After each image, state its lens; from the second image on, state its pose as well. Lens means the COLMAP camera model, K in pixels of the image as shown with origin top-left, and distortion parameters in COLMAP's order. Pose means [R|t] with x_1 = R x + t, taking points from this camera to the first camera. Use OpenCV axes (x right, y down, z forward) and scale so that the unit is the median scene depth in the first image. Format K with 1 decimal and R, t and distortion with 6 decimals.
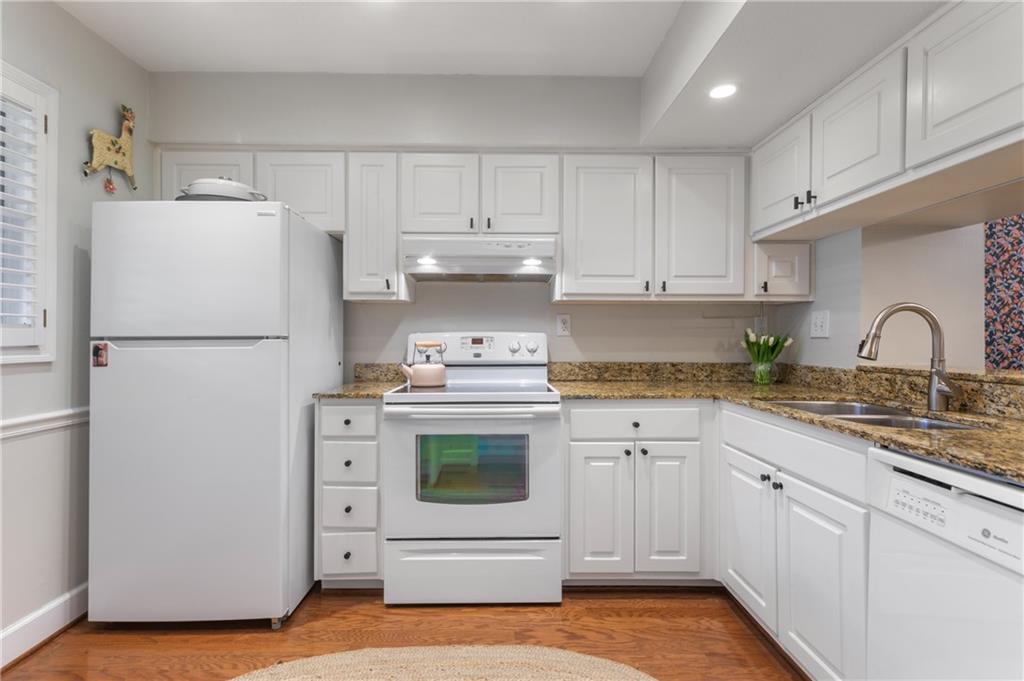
lens RADIAL K [[488.7, 0, 500.8], [0, 488.7, 335.6], [0, 0, 1]] dist [0.001062, 0.001668]
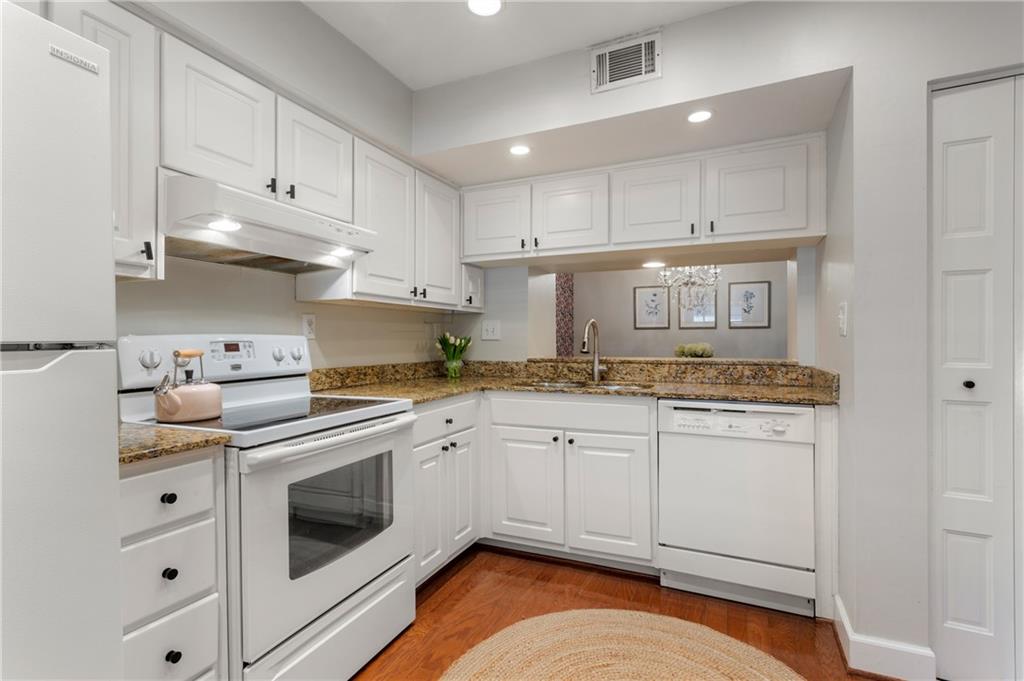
lens RADIAL K [[488.7, 0, 509.9], [0, 488.7, 337.2], [0, 0, 1]] dist [0.001062, 0.001668]
pose [[0.423932, 0.000339, 0.905694, -0.557376], [0.000602, 1.000000, -0.000656, -0.002441], [-0.905694, 0.000823, 0.423932, 0.362023]]
